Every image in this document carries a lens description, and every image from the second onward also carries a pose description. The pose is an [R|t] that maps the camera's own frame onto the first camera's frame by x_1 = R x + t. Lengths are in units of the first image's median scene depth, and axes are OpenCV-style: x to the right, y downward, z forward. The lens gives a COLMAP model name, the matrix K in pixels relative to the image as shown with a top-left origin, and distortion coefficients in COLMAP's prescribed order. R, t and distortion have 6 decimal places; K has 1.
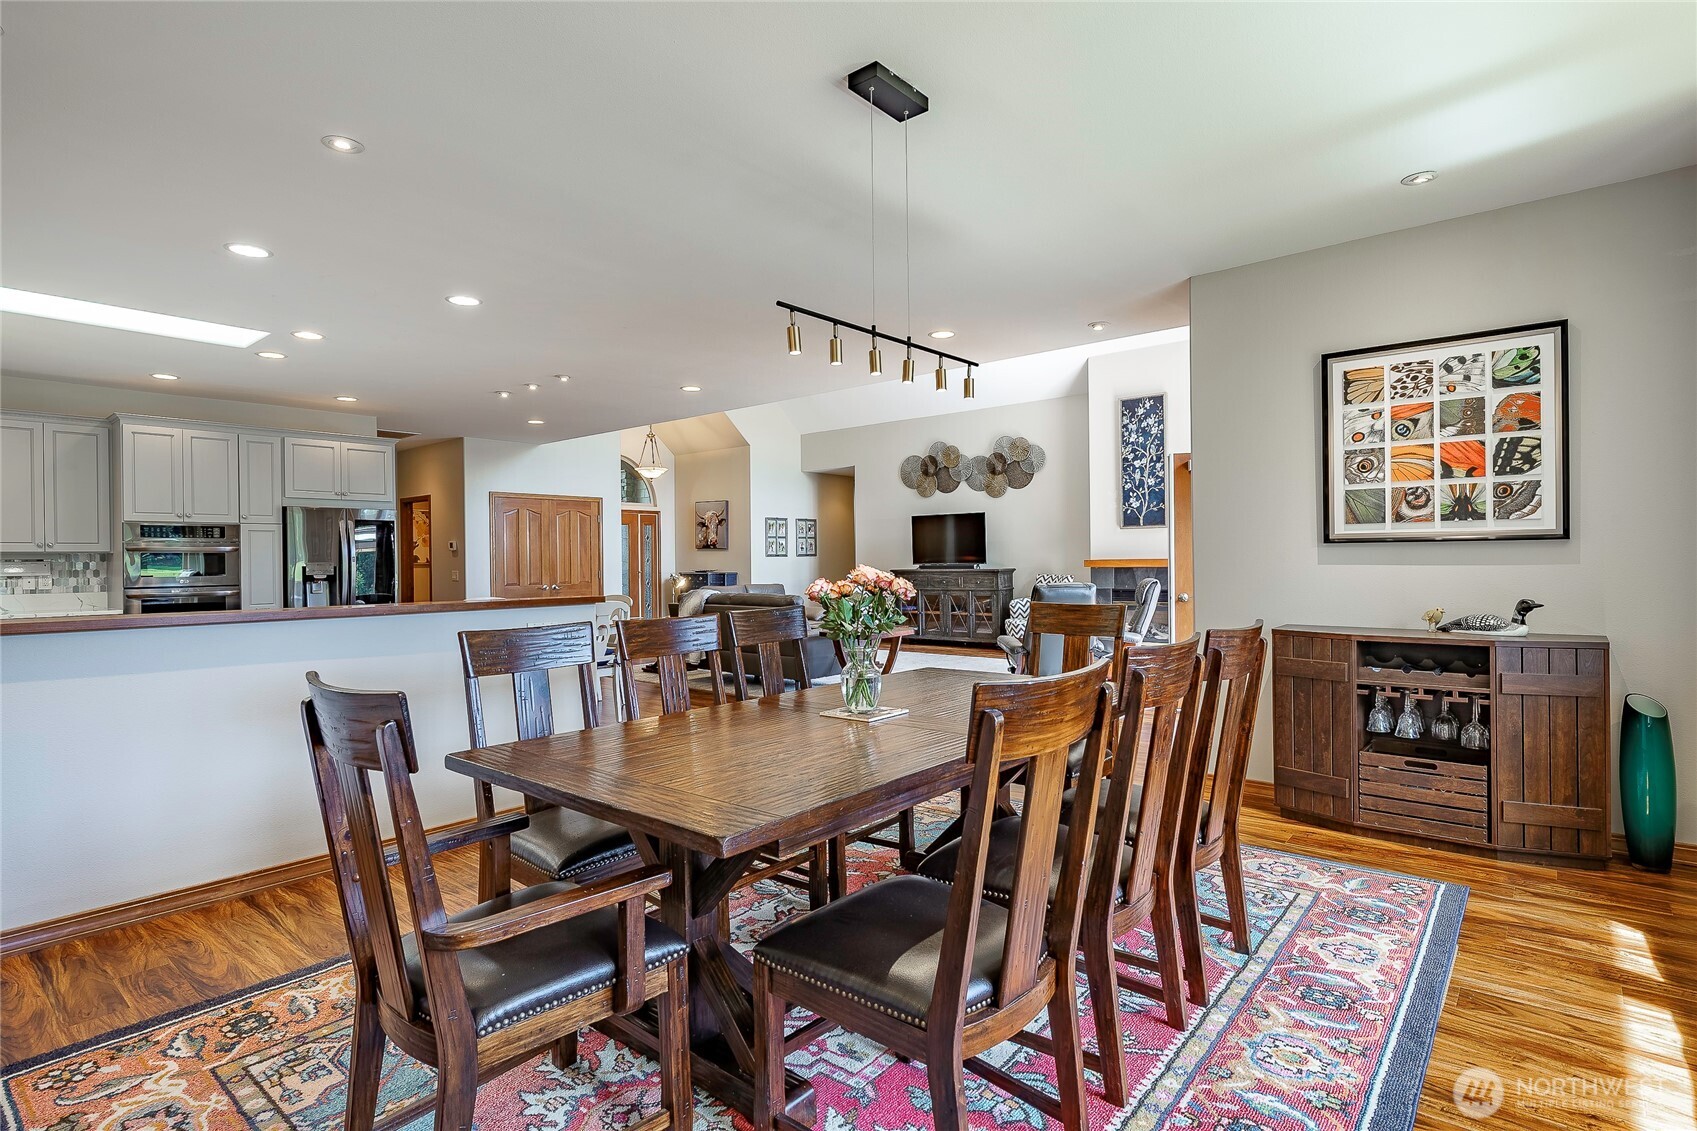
lens RADIAL K [[845.6, 0, 857.7], [0, 845.6, 562.0], [0, 0, 1]] dist [-0.001387, -0.002152]
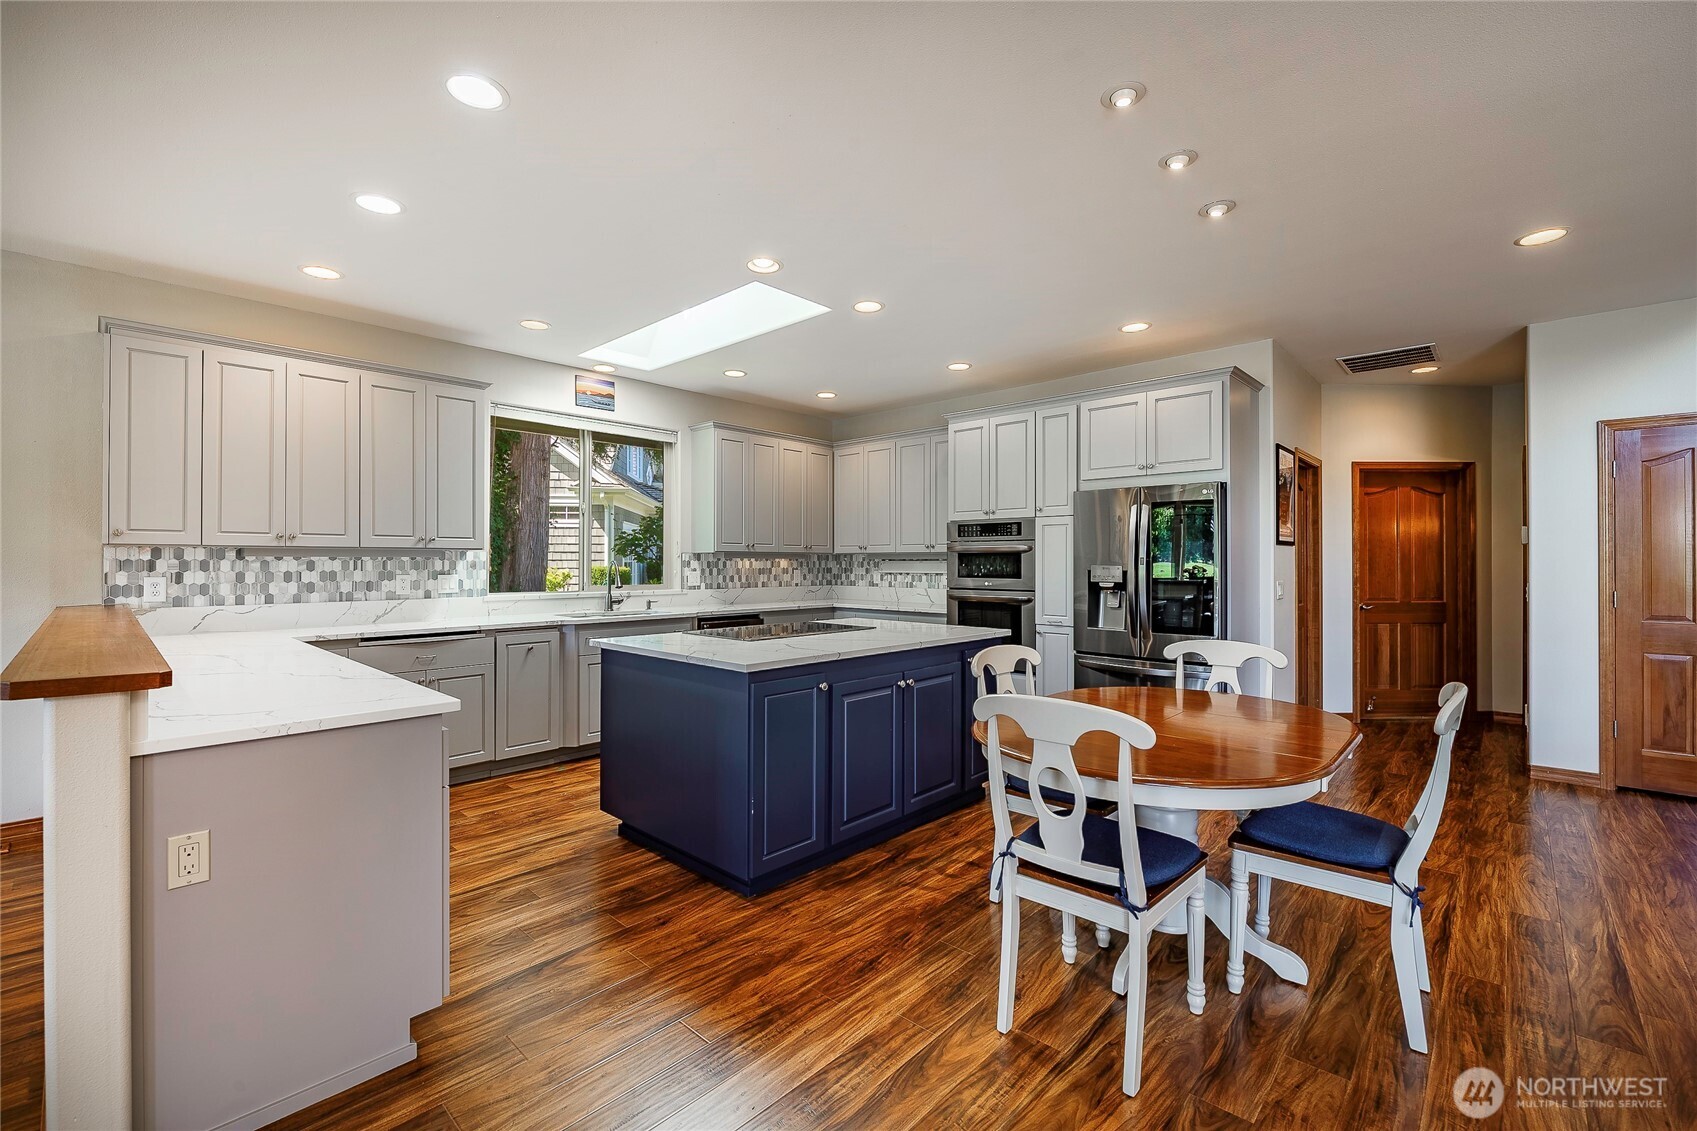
lens RADIAL K [[713.4, 0, 855.9], [0, 713.4, 562.7], [0, 0, 1]] dist [-0.011492, -0.000861]
pose [[-0.051198, 0.011817, -0.998619, -0.008223], [-0.003098, 0.999923, 0.011991, -0.005860], [0.998684, 0.003708, -0.051158, 0.610383]]
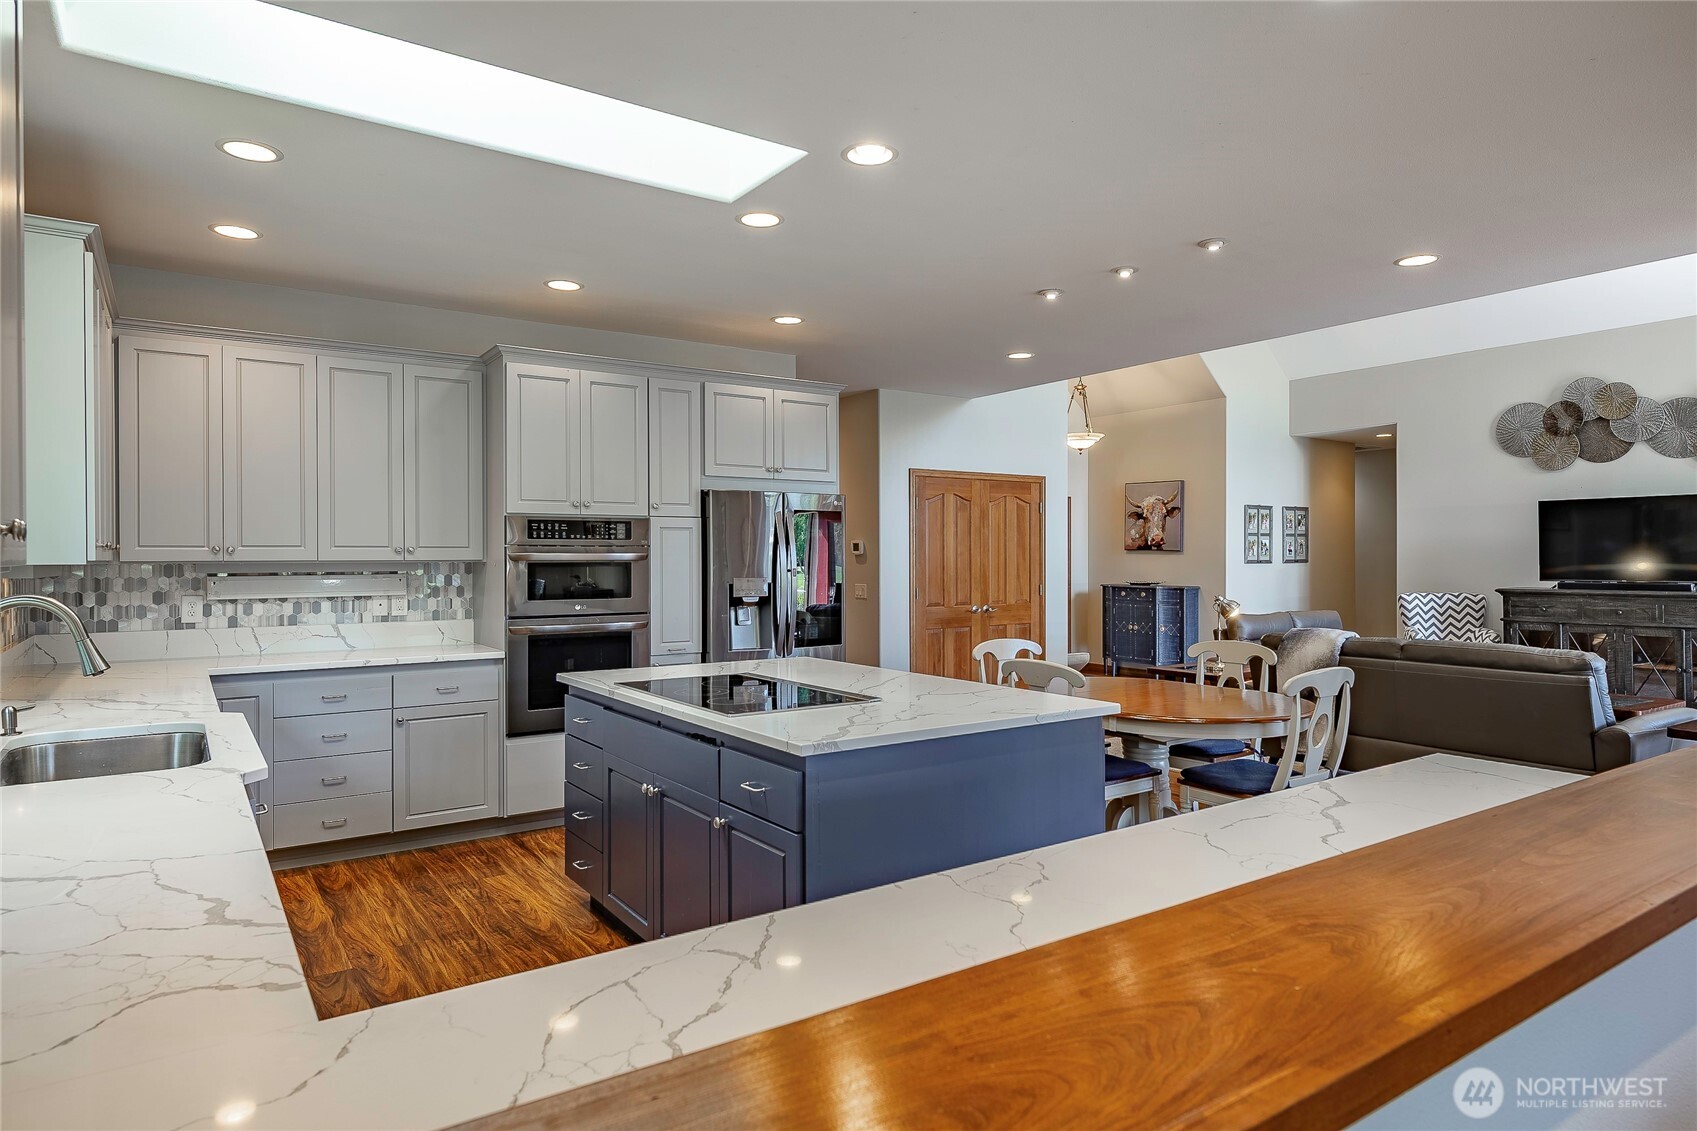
lens RADIAL K [[987.6, 0, 862.5], [0, 987.6, 557.6], [0, 0, 1]] dist [-0.000203, 0.004003]
pose [[0.965326, 0.008232, -0.260919, -0.268832], [-0.008590, 0.999963, -0.000231, -0.011000], [0.260907, 0.002464, 0.965361, 0.224889]]
